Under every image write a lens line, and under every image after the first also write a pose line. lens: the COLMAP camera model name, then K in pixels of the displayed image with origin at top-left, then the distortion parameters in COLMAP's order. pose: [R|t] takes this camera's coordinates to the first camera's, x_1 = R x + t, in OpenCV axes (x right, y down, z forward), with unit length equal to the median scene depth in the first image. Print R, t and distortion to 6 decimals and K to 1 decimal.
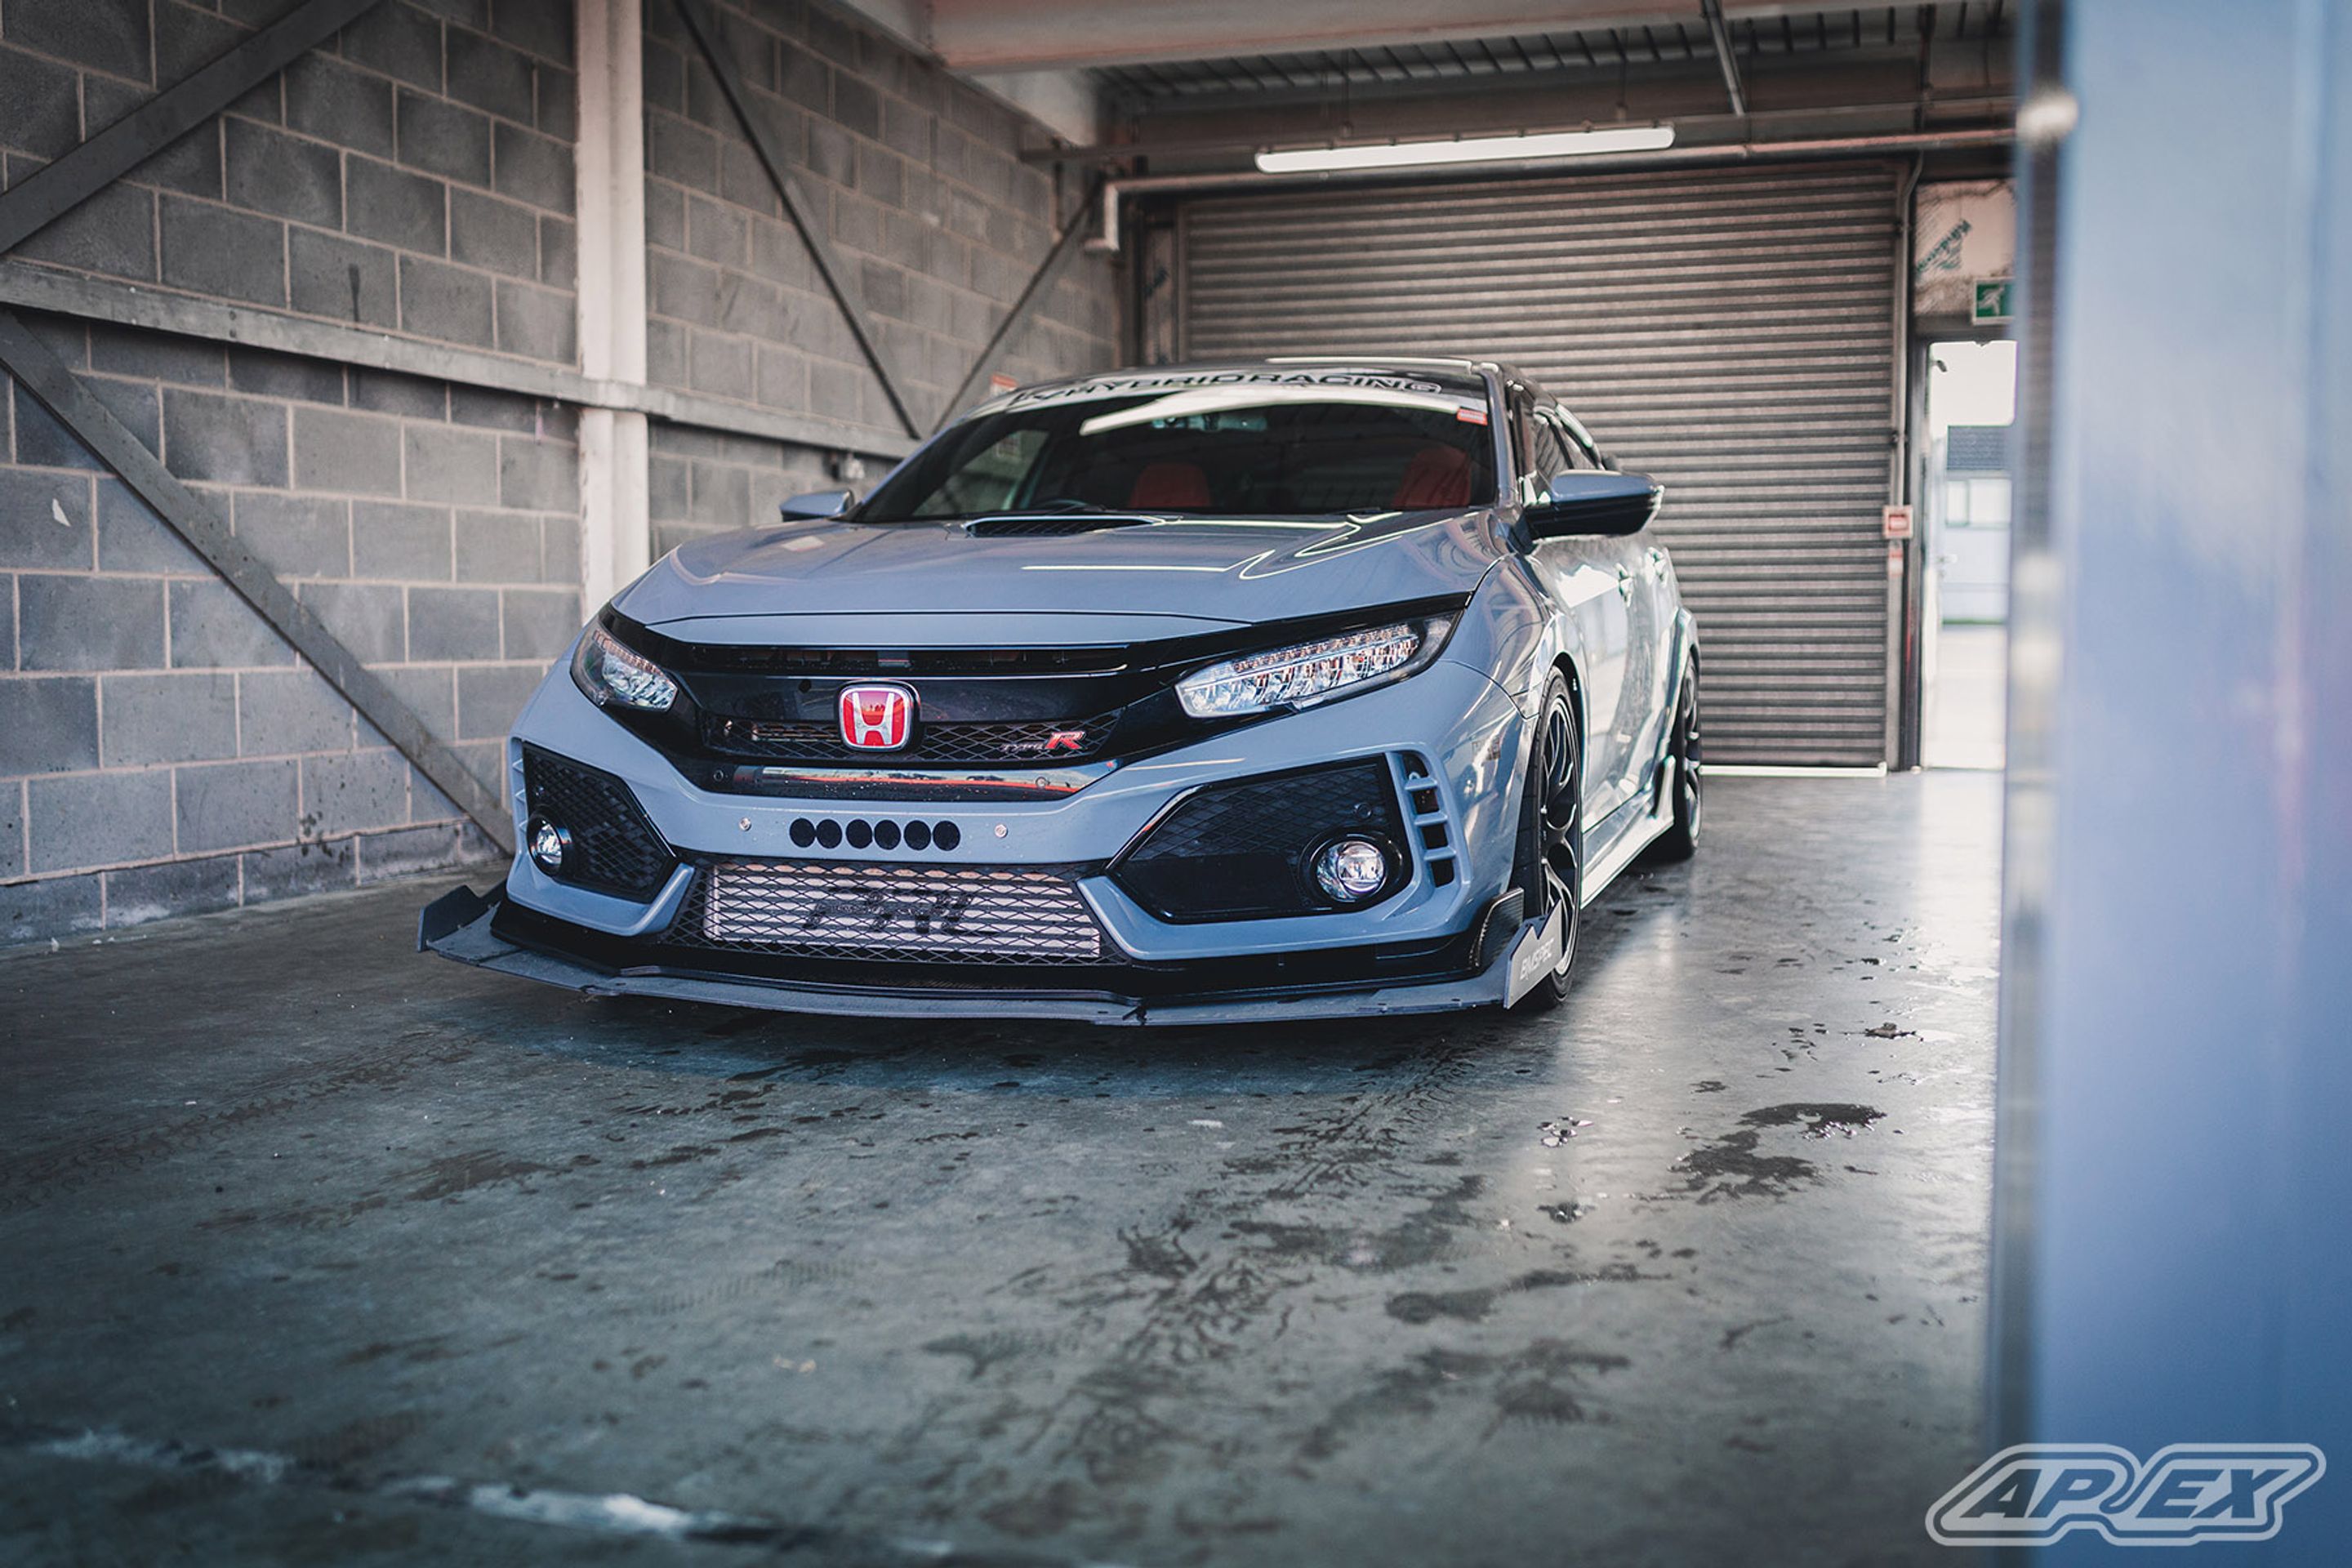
lens RADIAL K [[2228.5, 0, 1176.0], [0, 2228.5, 784.0], [0, 0, 1]] dist [-0.006650, -0.005018]
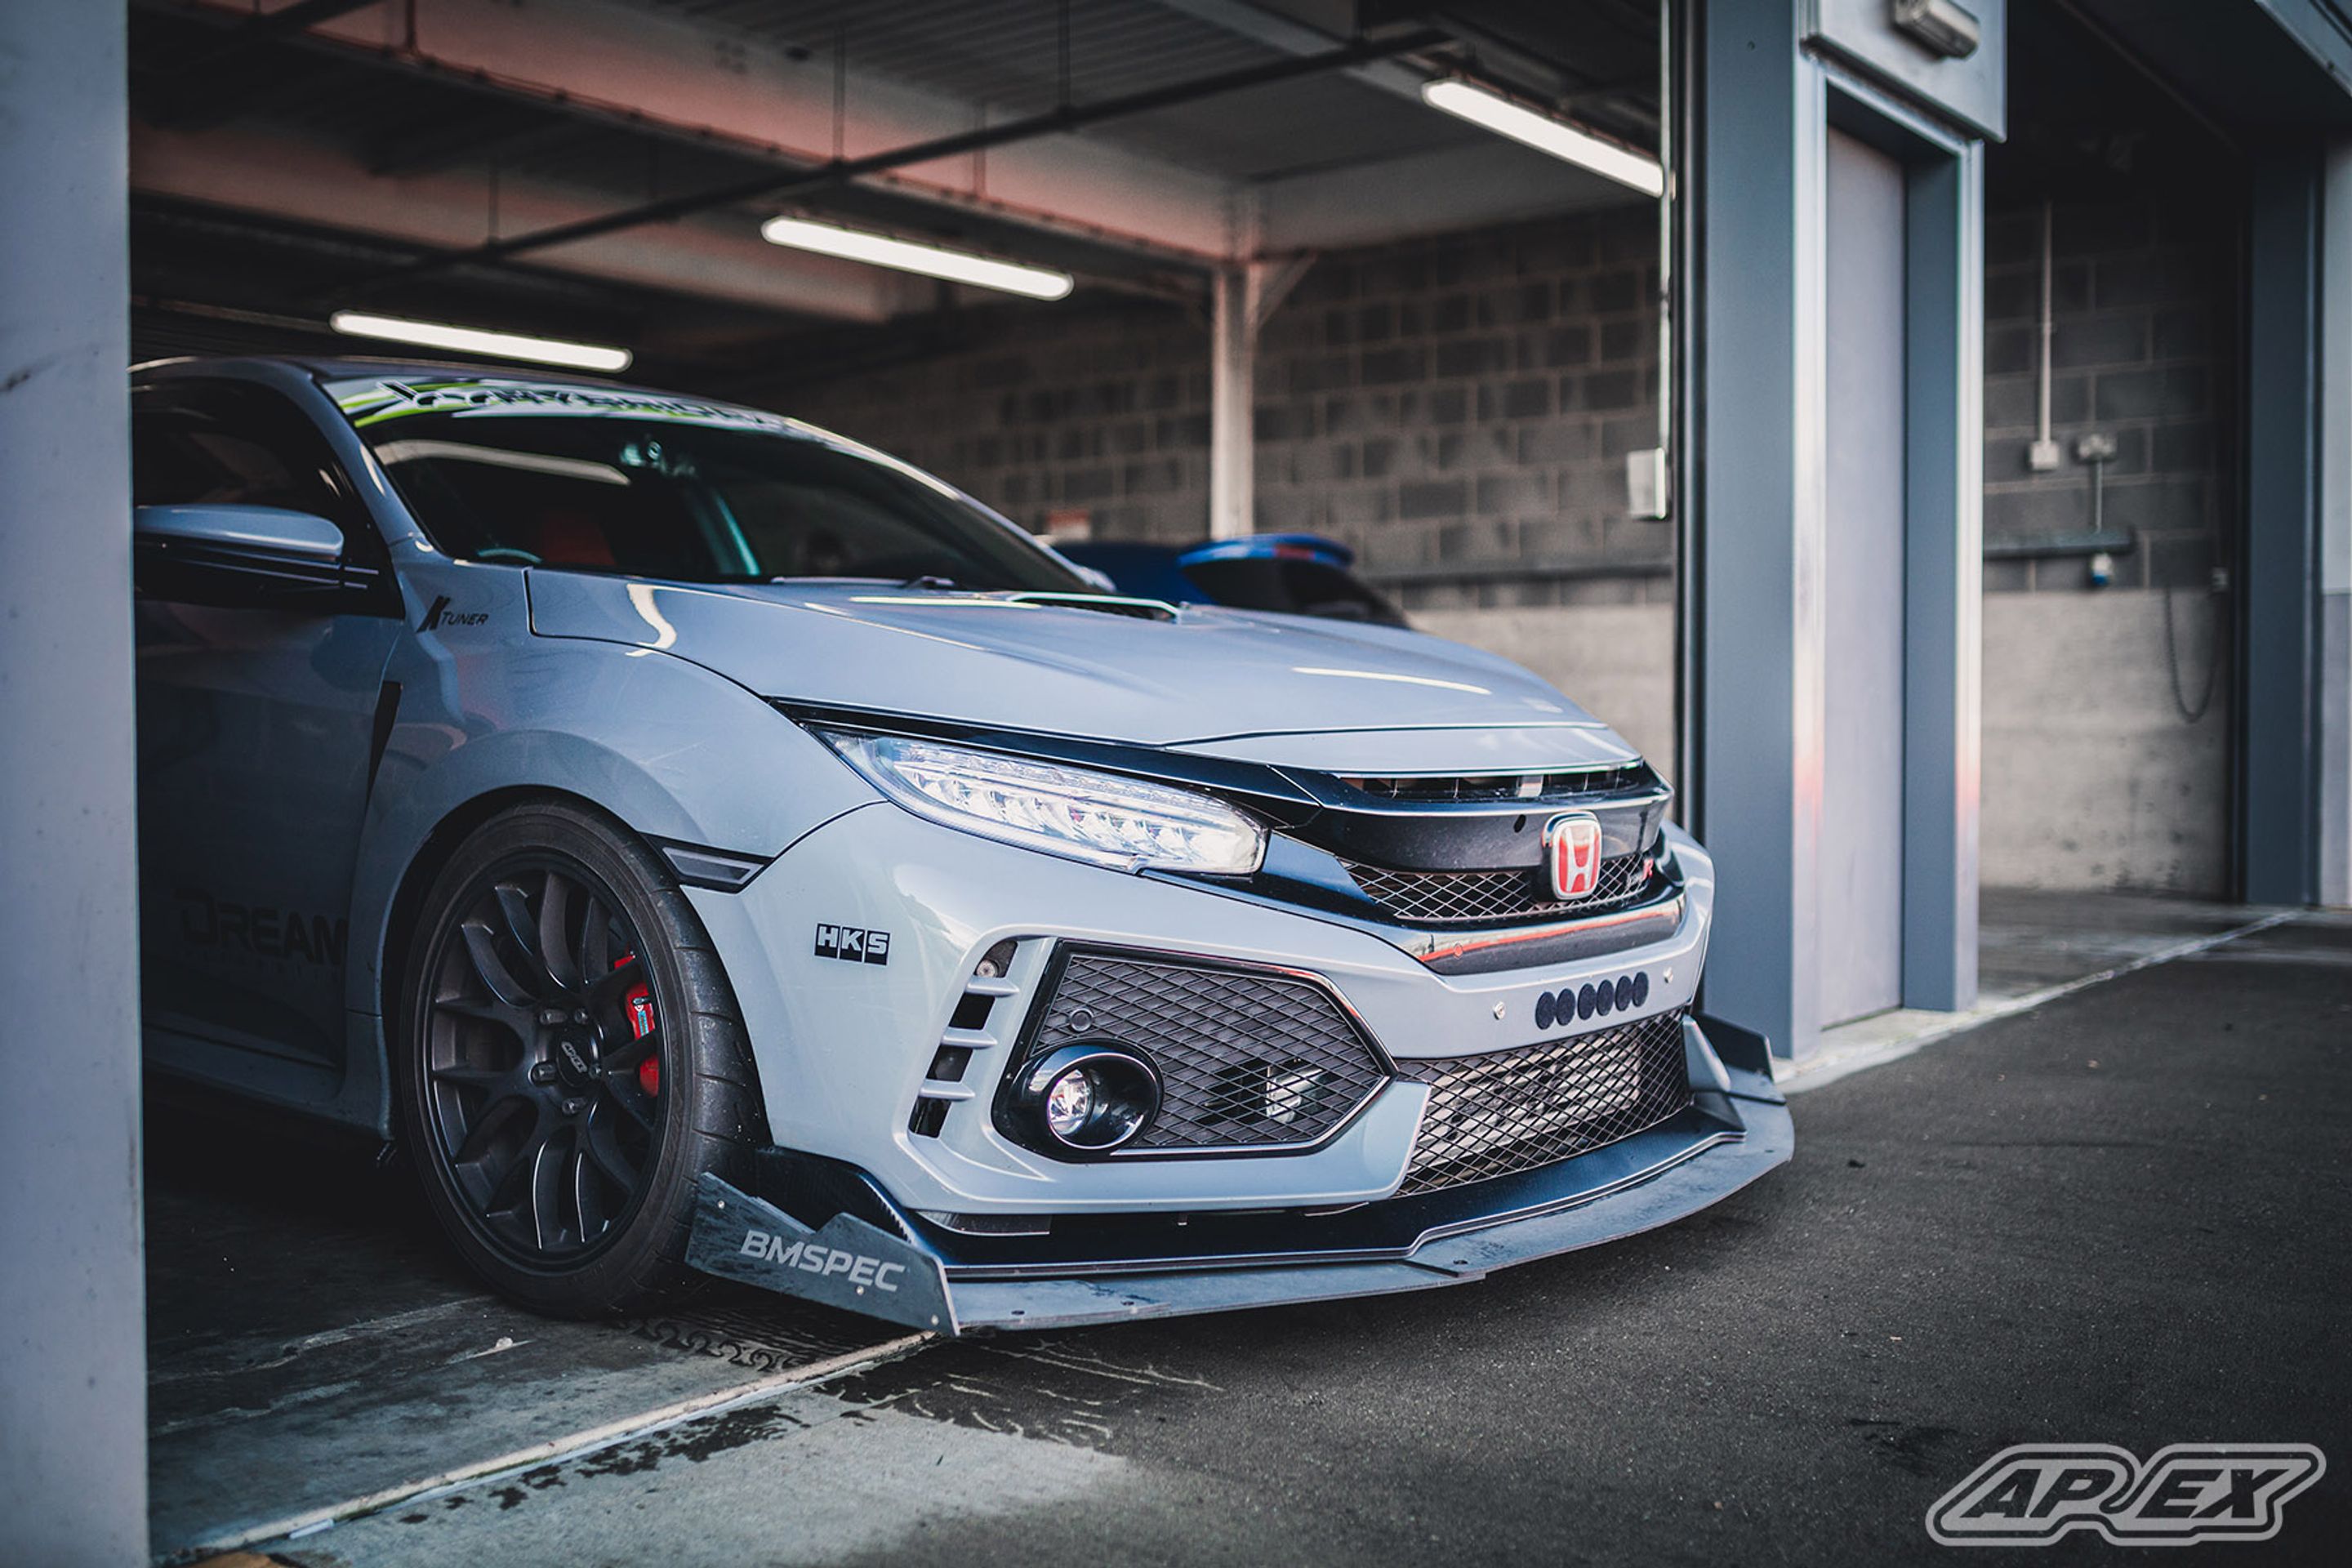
lens RADIAL K [[2228.5, 0, 1176.0], [0, 2228.5, 784.0], [0, 0, 1]] dist [-0.006650, -0.005018]
pose [[0.383961, -0.024770, 0.923017, -0.929404], [0.064602, 0.997911, -0.000093, -0.064707], [-0.921087, 0.059664, 0.384759, 0.810269]]
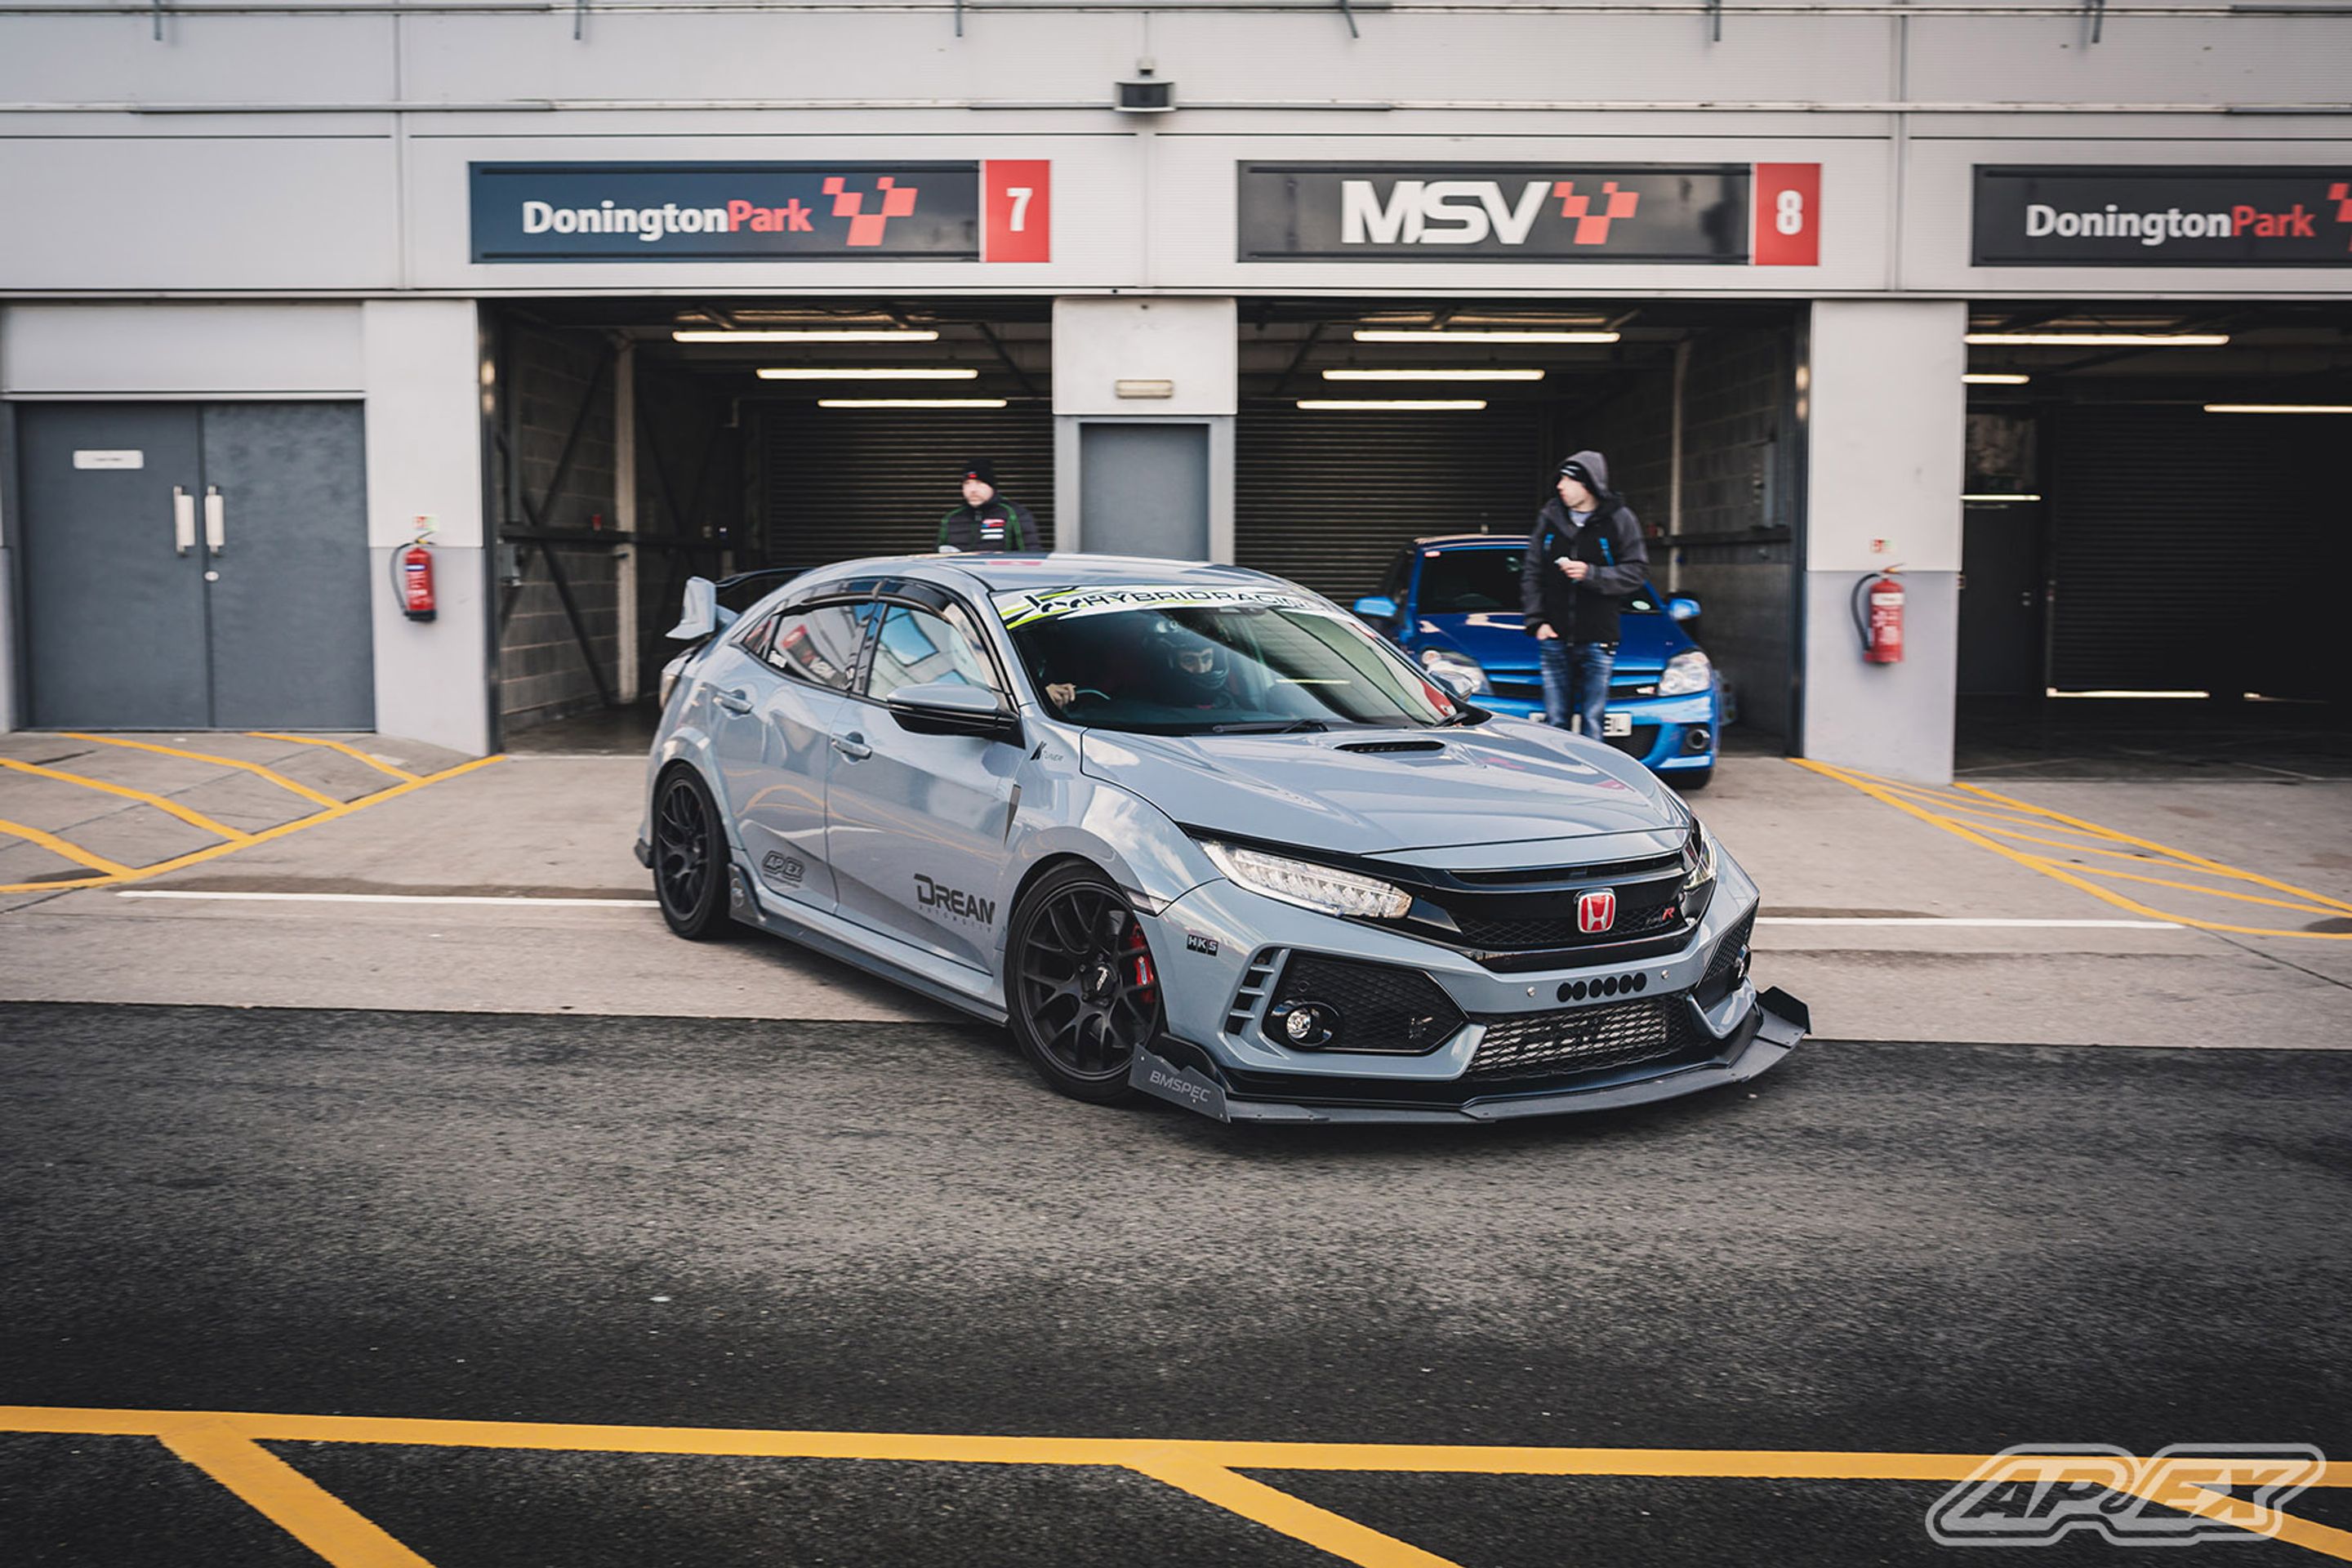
lens RADIAL K [[2228.5, 0, 1176.0], [0, 2228.5, 784.0], [0, 0, 1]] dist [-0.006650, -0.005018]
pose [[0.643672, -0.065167, 0.762522, -1.474918], [0.037324, 0.997855, 0.053773, -0.209185], [-0.764391, -0.006152, 0.644724, 0.225497]]
